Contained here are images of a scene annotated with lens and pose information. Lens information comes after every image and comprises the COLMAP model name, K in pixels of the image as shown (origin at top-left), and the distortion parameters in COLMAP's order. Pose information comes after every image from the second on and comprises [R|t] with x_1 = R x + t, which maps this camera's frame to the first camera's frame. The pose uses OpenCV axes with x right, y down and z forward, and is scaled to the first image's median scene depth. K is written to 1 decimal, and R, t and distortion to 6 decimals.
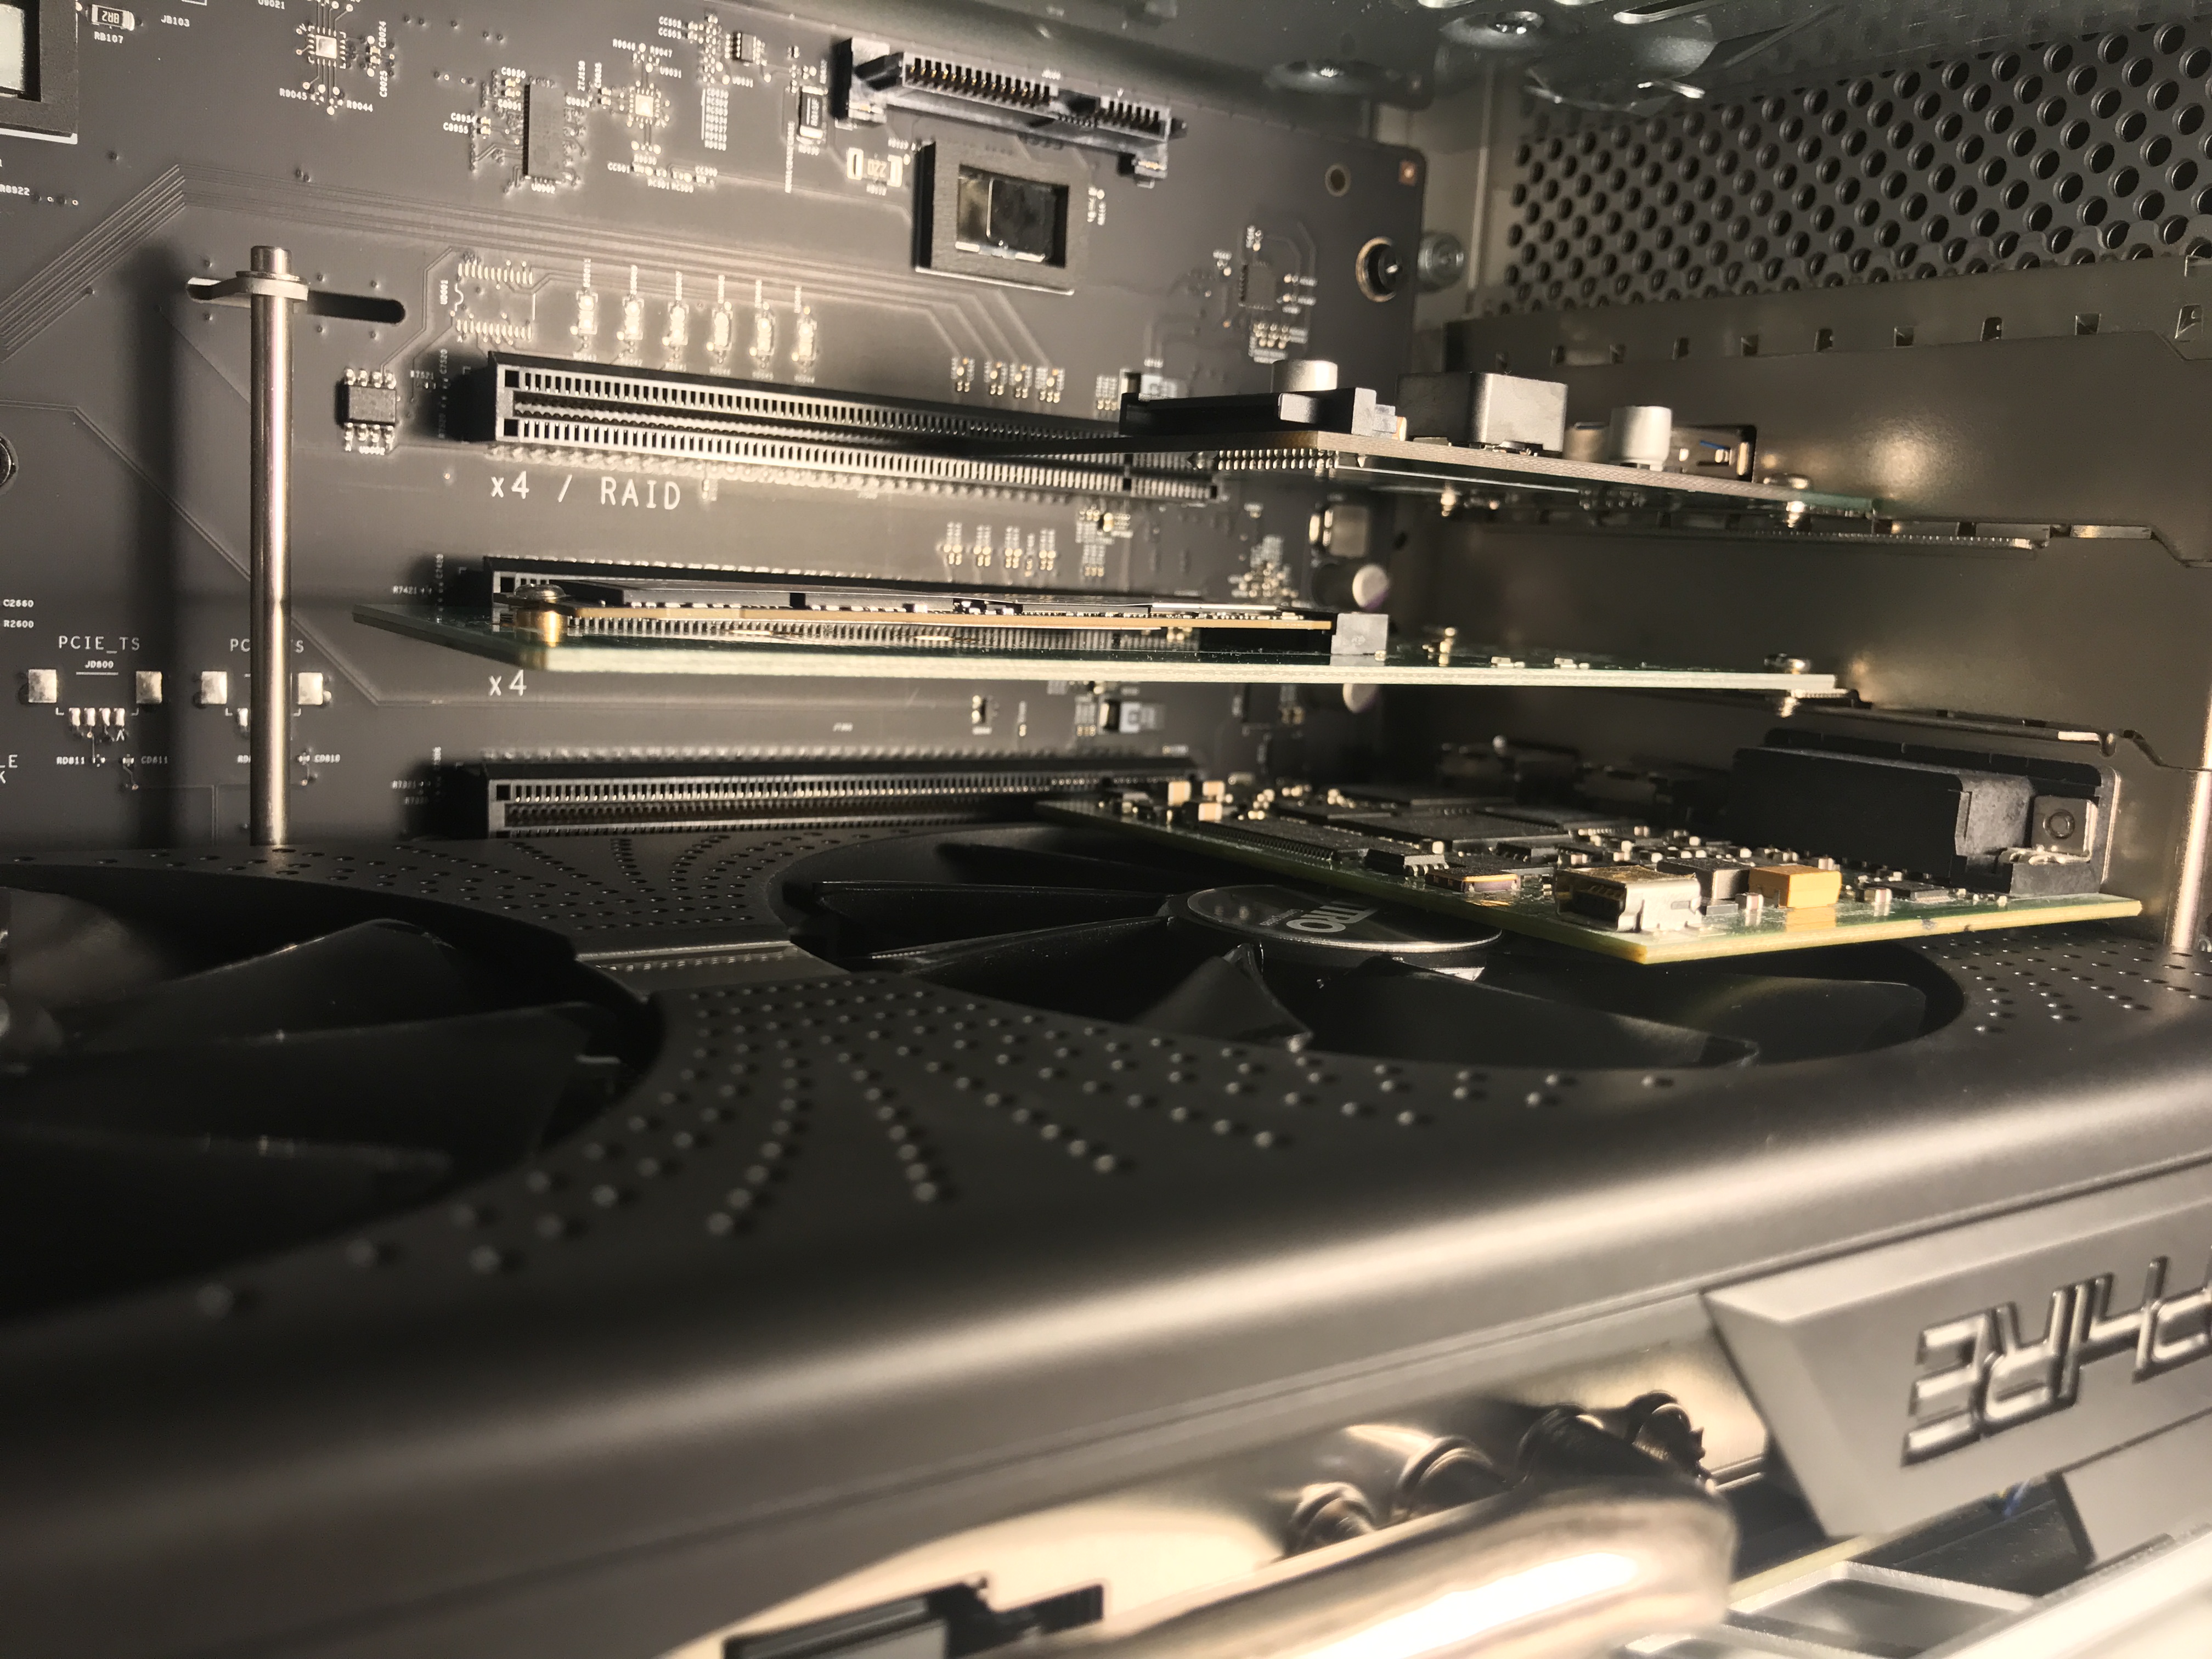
lens RADIAL K [[1917.2, 0, 1107.0], [0, 1917.2, 799.0], [0, 0, 1]] dist [-0.003679, 0.002518]
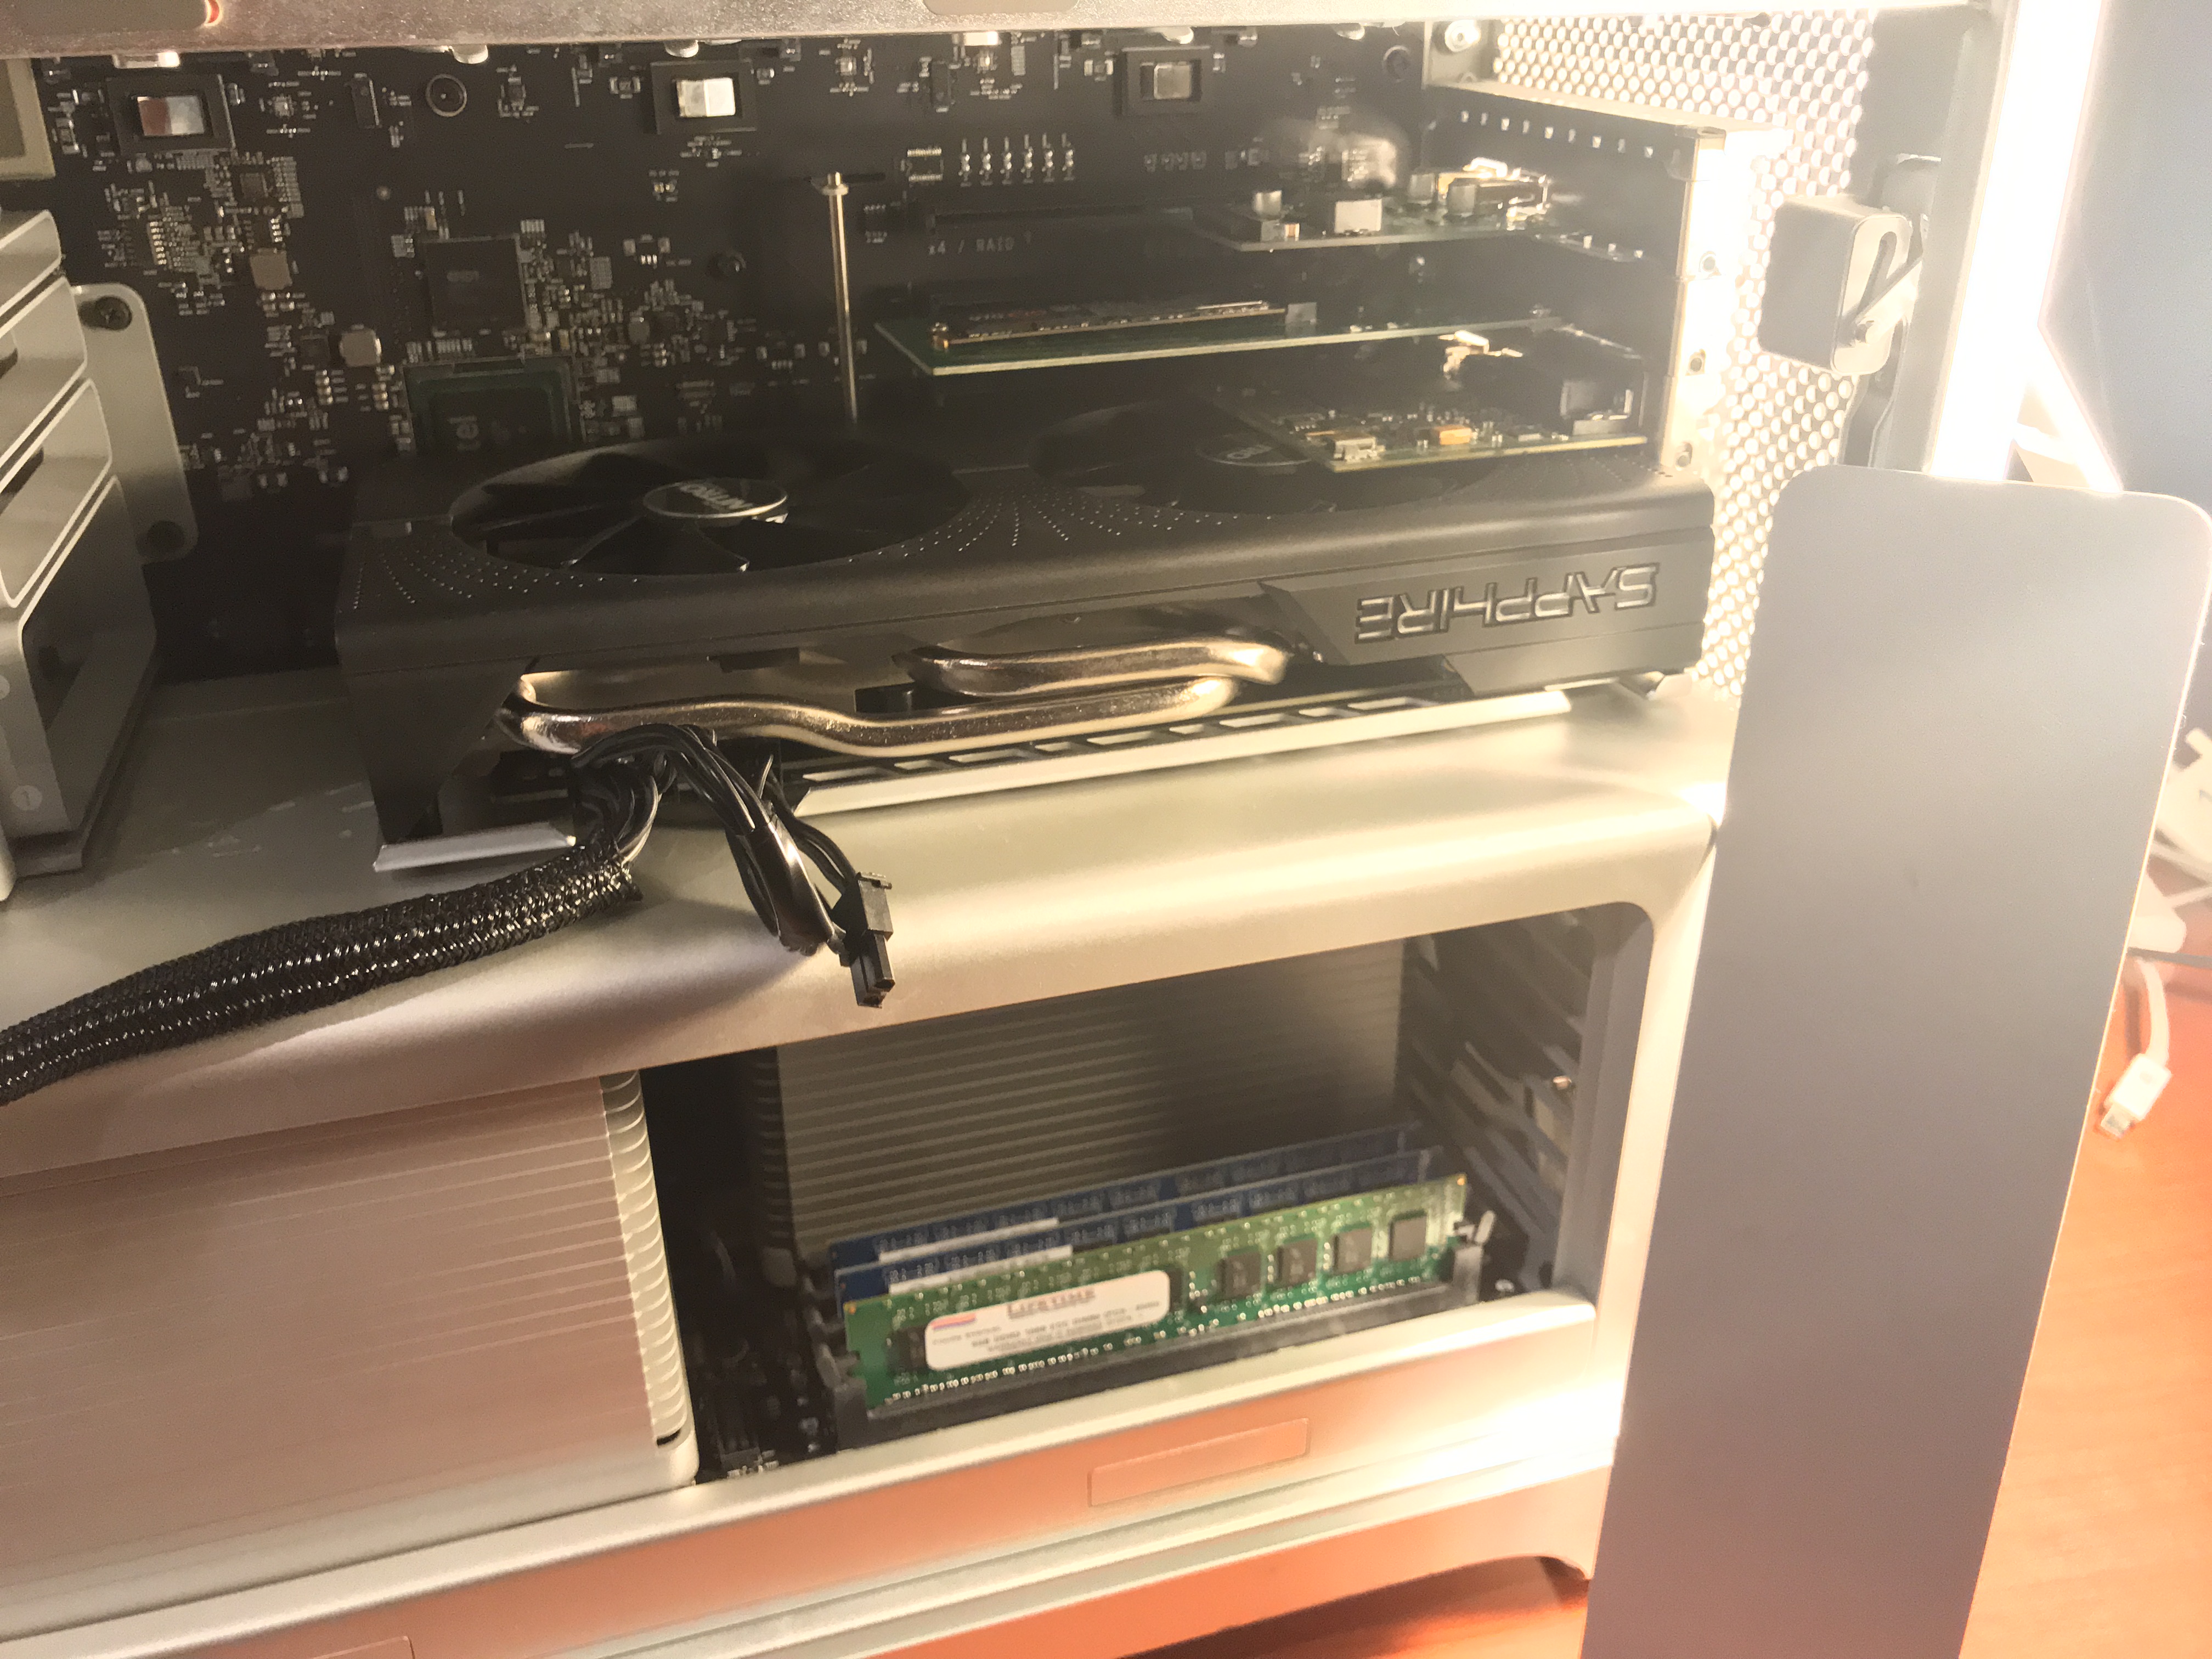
lens RADIAL K [[1844.1, 0, 1106.0], [0, 1844.1, 829.5], [0, 0, 1]] dist [-0.062578, 0.111089]
pose [[0.961679, 0.052120, -0.269178, 0.493921], [0.035358, 0.949992, 0.310266, -0.176551], [0.271889, -0.307894, 0.911745, -1.118503]]
